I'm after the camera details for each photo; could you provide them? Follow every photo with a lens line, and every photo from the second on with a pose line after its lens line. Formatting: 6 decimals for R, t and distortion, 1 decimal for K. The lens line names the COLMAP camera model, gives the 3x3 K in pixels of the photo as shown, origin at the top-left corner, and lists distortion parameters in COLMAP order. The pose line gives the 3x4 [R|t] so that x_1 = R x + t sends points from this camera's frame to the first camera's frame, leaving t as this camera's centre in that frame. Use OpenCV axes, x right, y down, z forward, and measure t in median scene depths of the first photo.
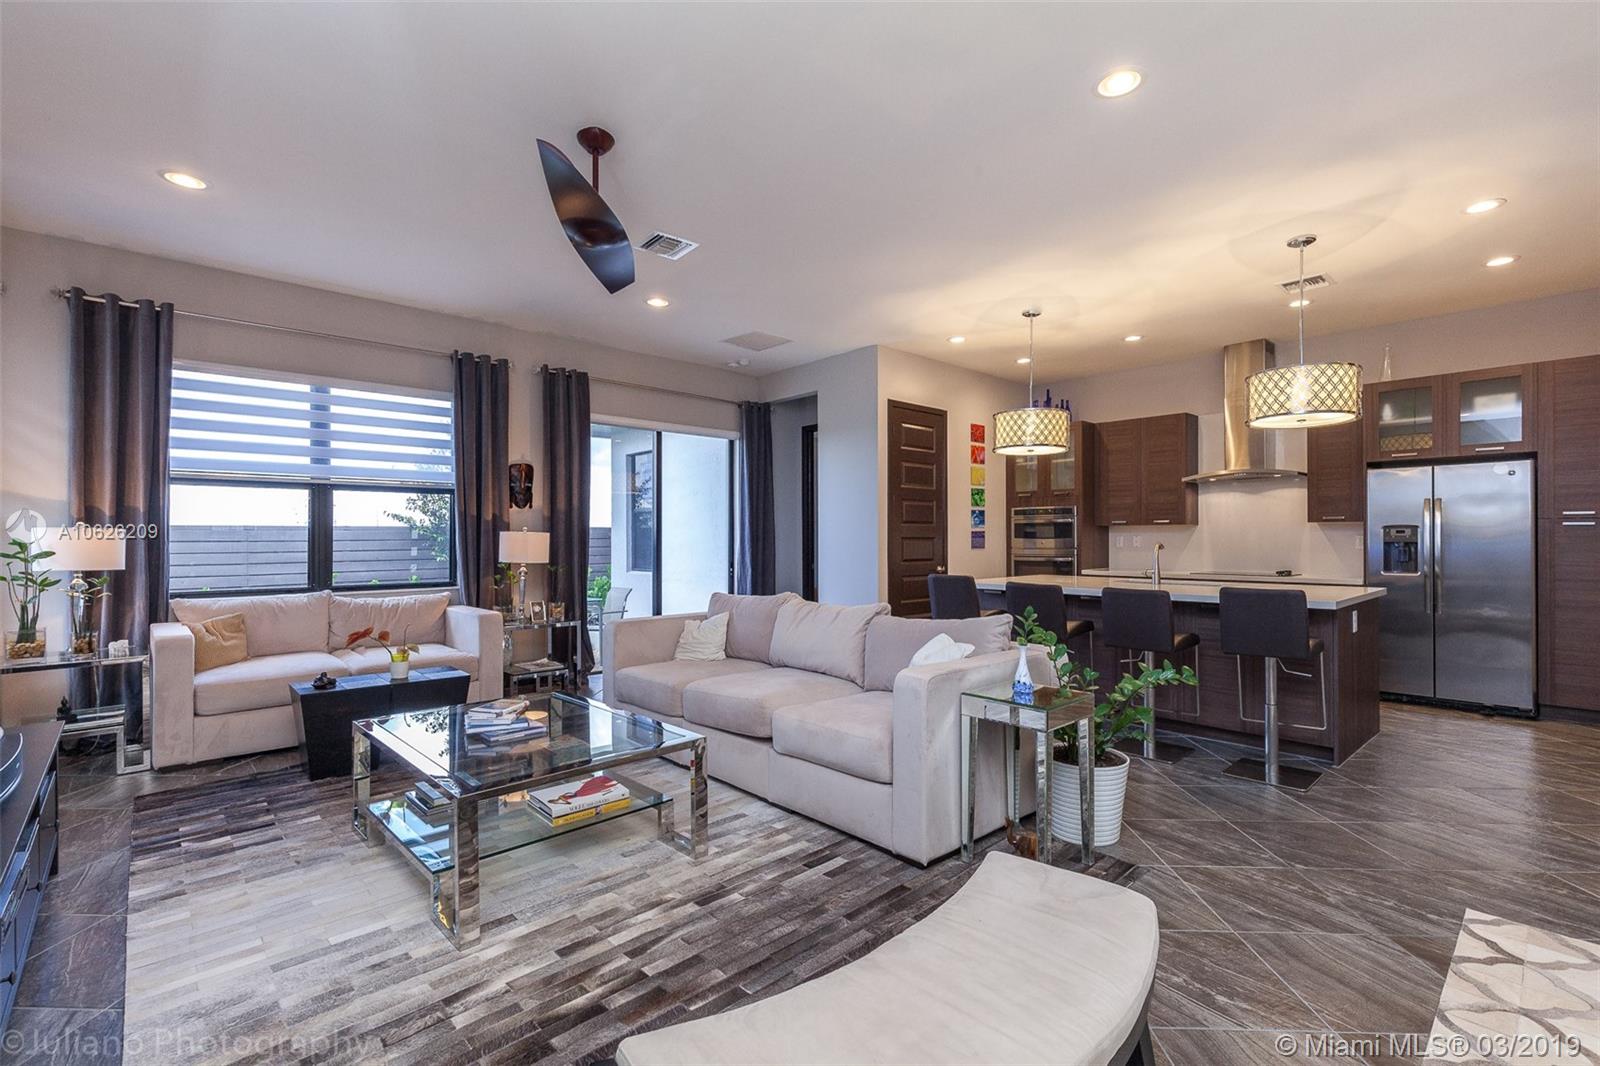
lens RADIAL K [[717.8, 0, 803.7], [0, 717.8, 536.8], [0, 0, 1]] dist [-0.007702, 0.000737]
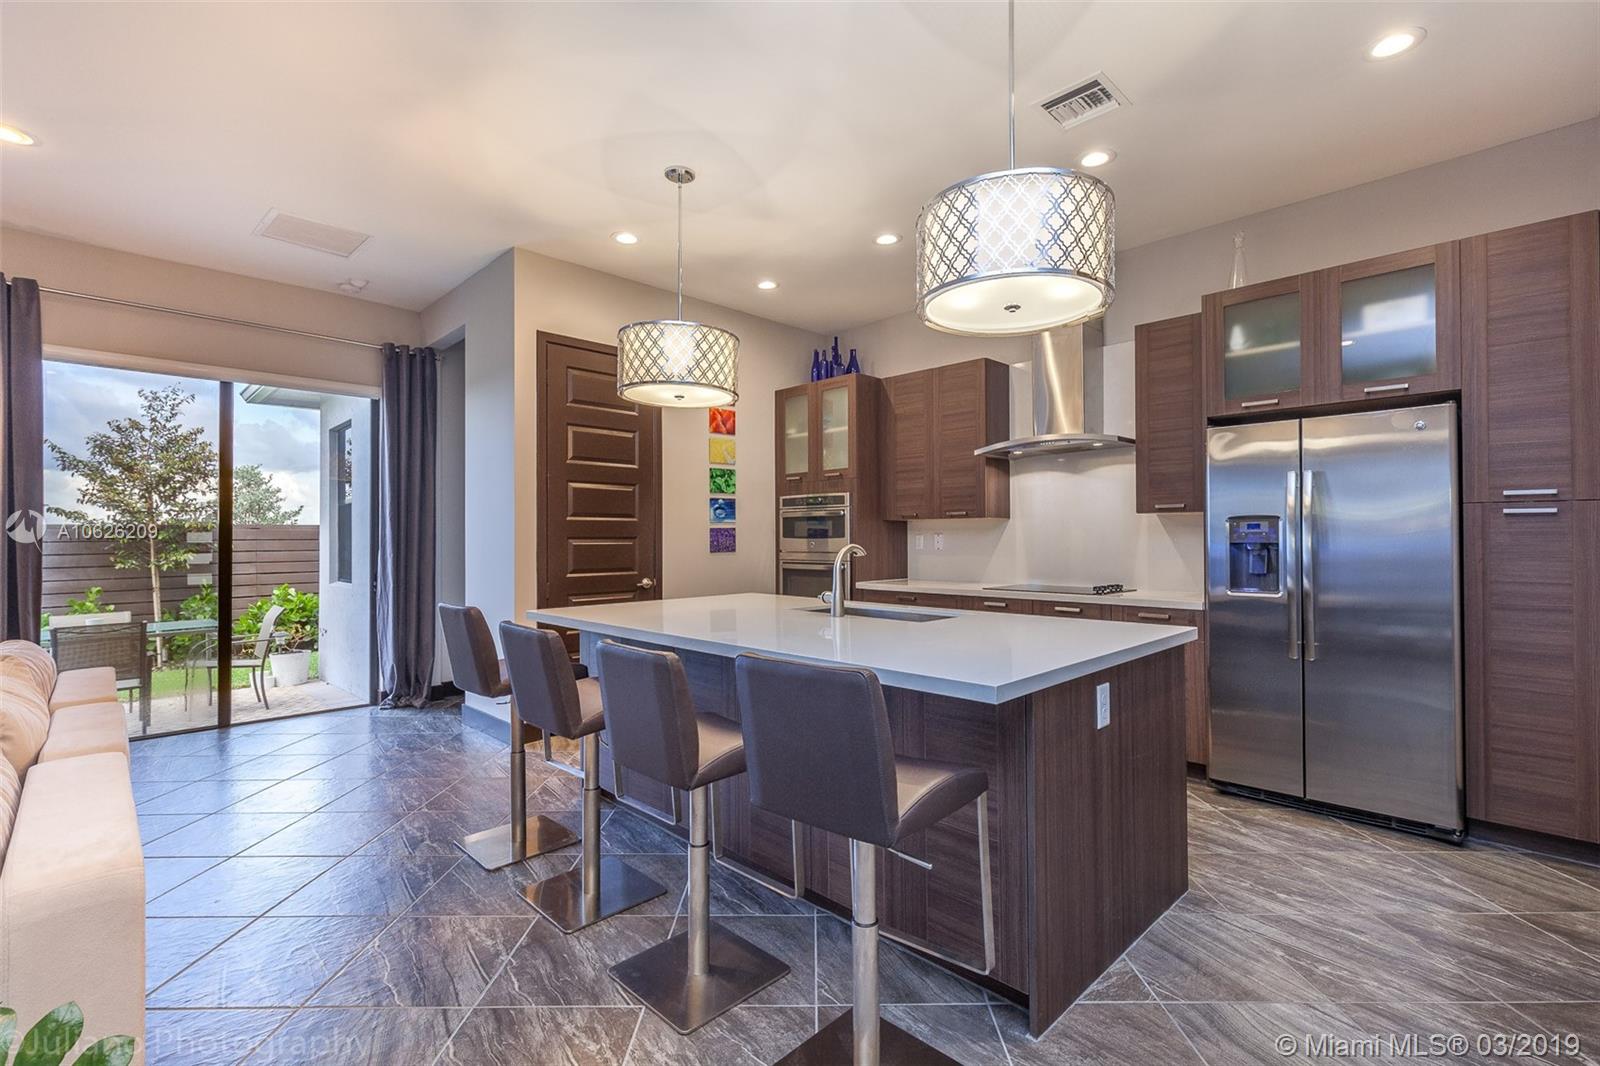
lens RADIAL K [[717.8, 0, 803.4], [0, 717.8, 537.1], [0, 0, 1]] dist [-0.007702, 0.000737]
pose [[0.998515, -0.002845, 0.054395, 0.371740], [0.002762, 0.999995, 0.001598, 0.000450], [-0.054399, -0.001446, 0.998518, 0.360241]]
